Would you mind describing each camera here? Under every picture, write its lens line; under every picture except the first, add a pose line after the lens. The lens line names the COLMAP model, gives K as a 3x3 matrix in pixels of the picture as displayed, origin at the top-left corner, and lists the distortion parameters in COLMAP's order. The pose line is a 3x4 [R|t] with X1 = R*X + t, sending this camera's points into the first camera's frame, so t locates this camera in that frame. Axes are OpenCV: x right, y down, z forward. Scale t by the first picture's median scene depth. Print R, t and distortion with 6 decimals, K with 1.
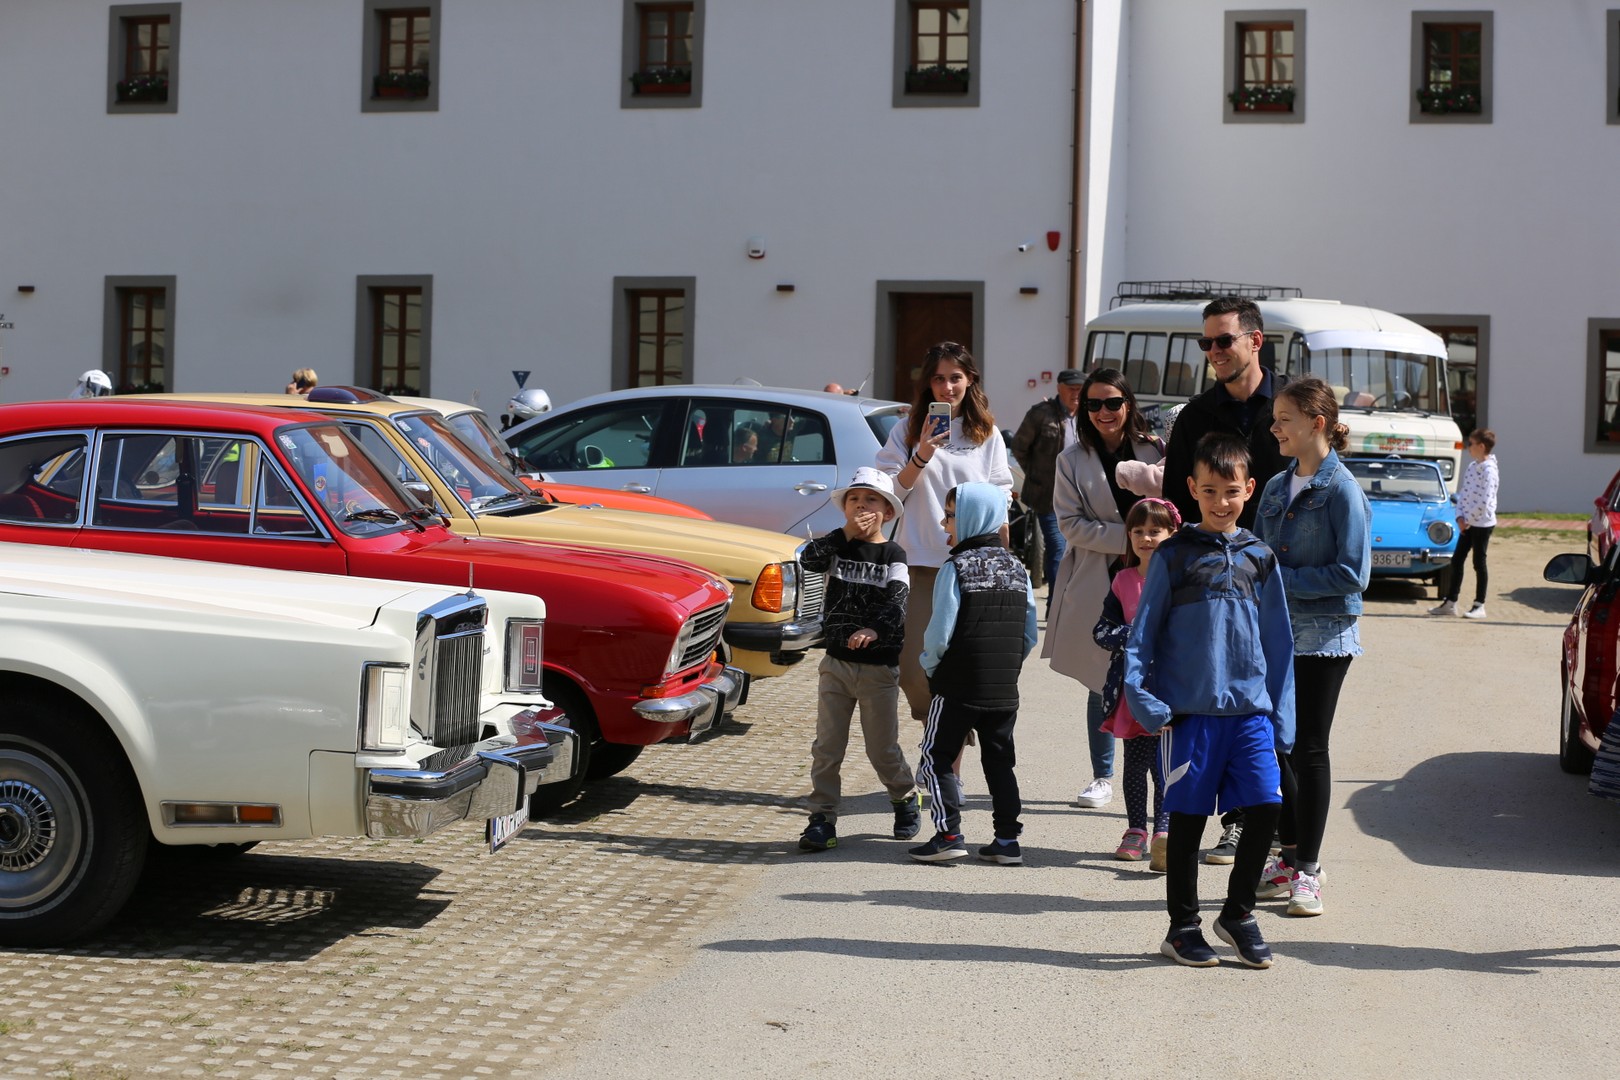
lens RADIAL K [[3304.4, 0, 810.0], [0, 3304.4, 540.0], [0, 0, 1]] dist [-0.310922, 0.042658]
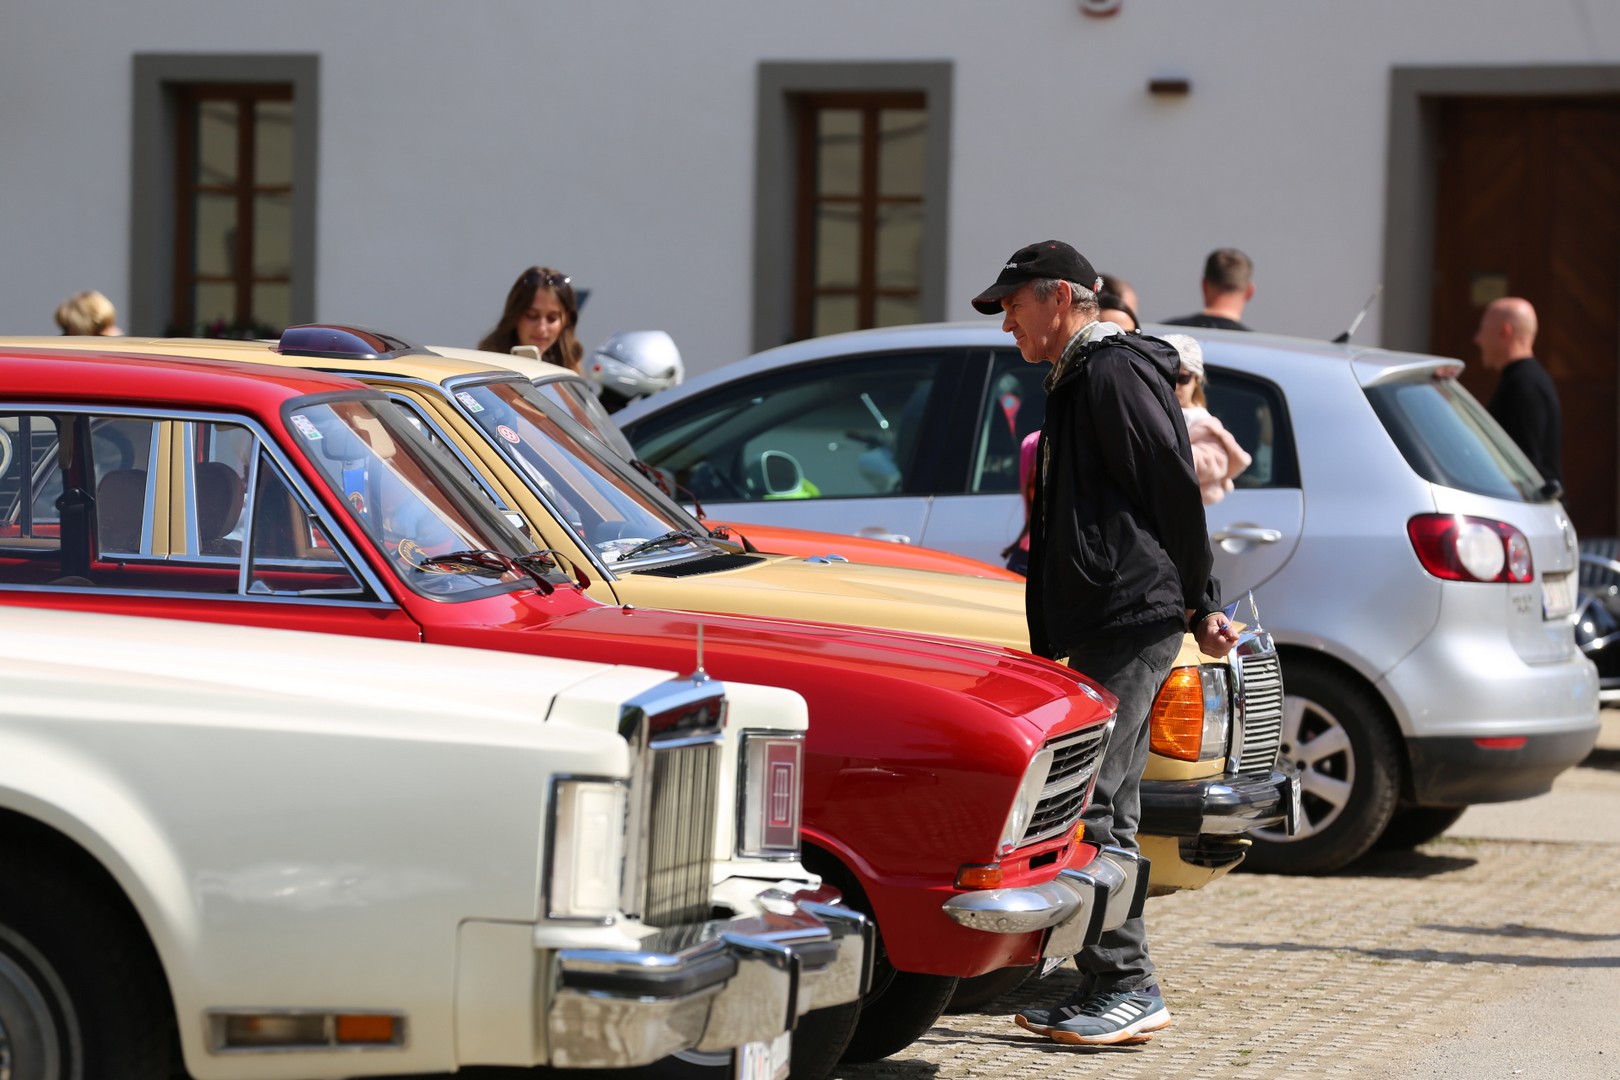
lens RADIAL K [[8772.5, 0, 810.0], [0, 8772.5, 540.0], [0, 0, 1]] dist [1.435011, 6.345998]
pose [[0.998970, -0.001420, -0.045363, -0.007410], [0.000432, 0.999763, -0.021774, 0.017671], [0.045383, 0.021732, 0.998733, -0.391896]]
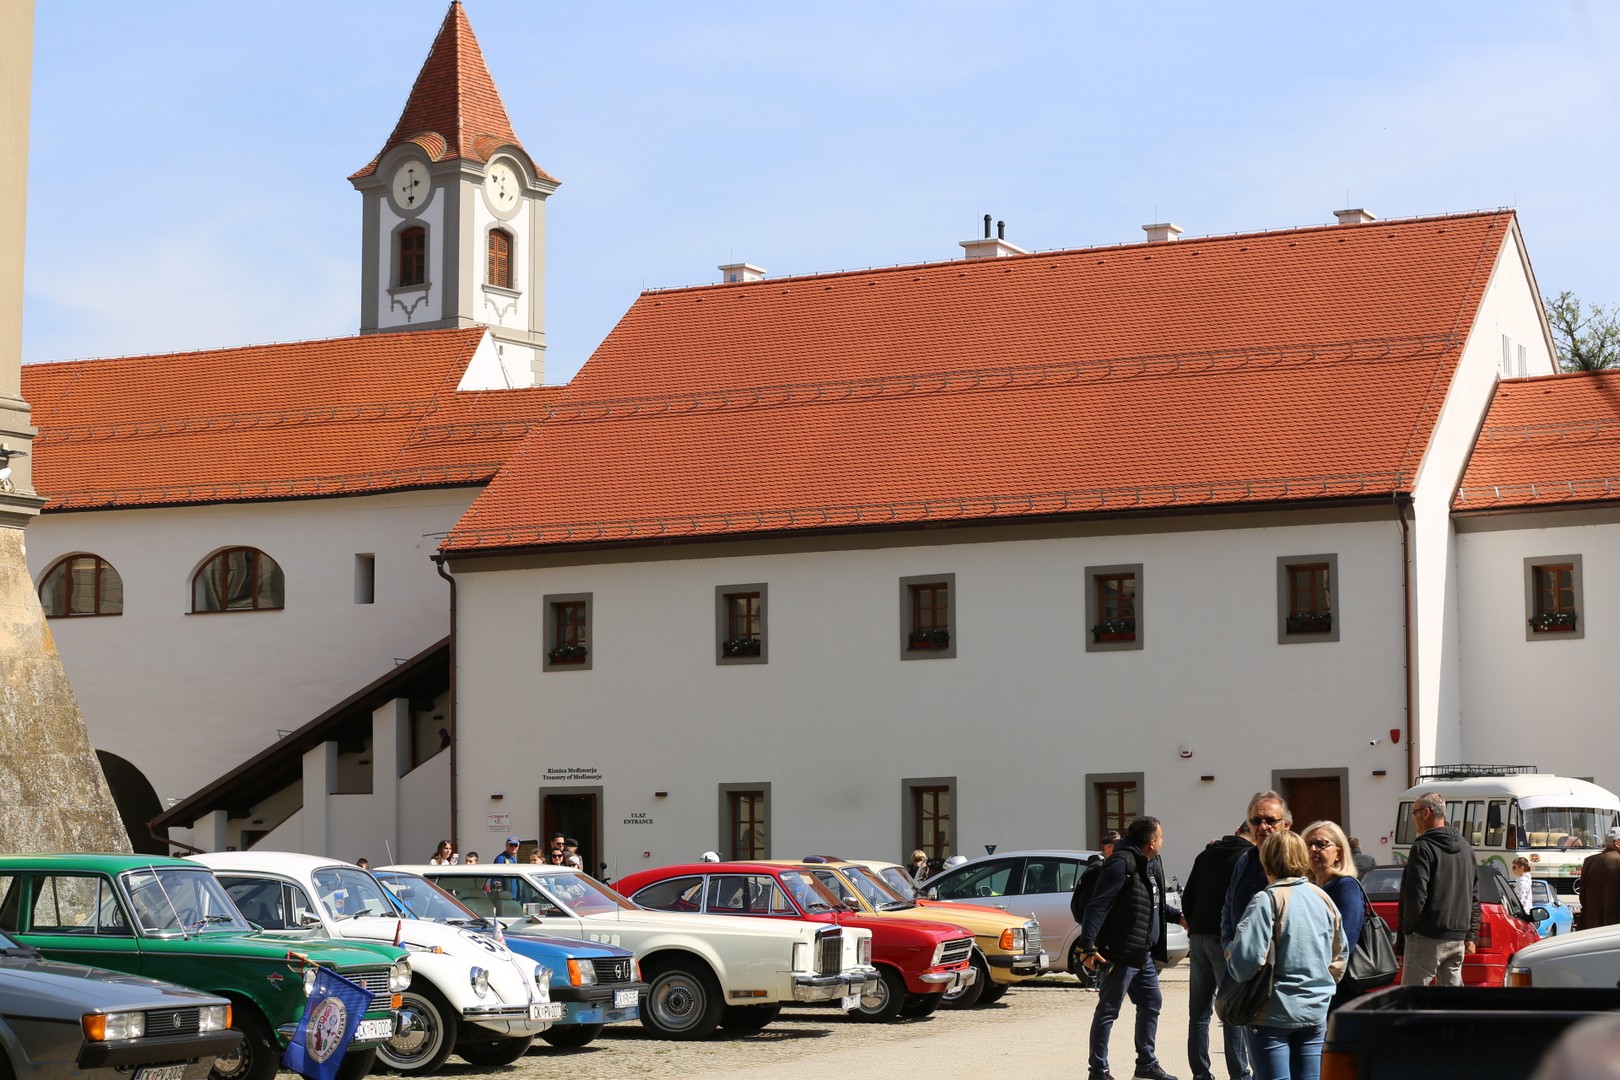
lens RADIAL K [[3304.4, 0, 810.0], [0, 3304.4, 540.0], [0, 0, 1]] dist [-0.310922, 0.042658]
pose [[0.981789, -0.047775, -0.183869, 0.283895], [0.021024, 0.989241, -0.144779, 0.067400], [0.188808, 0.138277, 0.972230, -1.251574]]
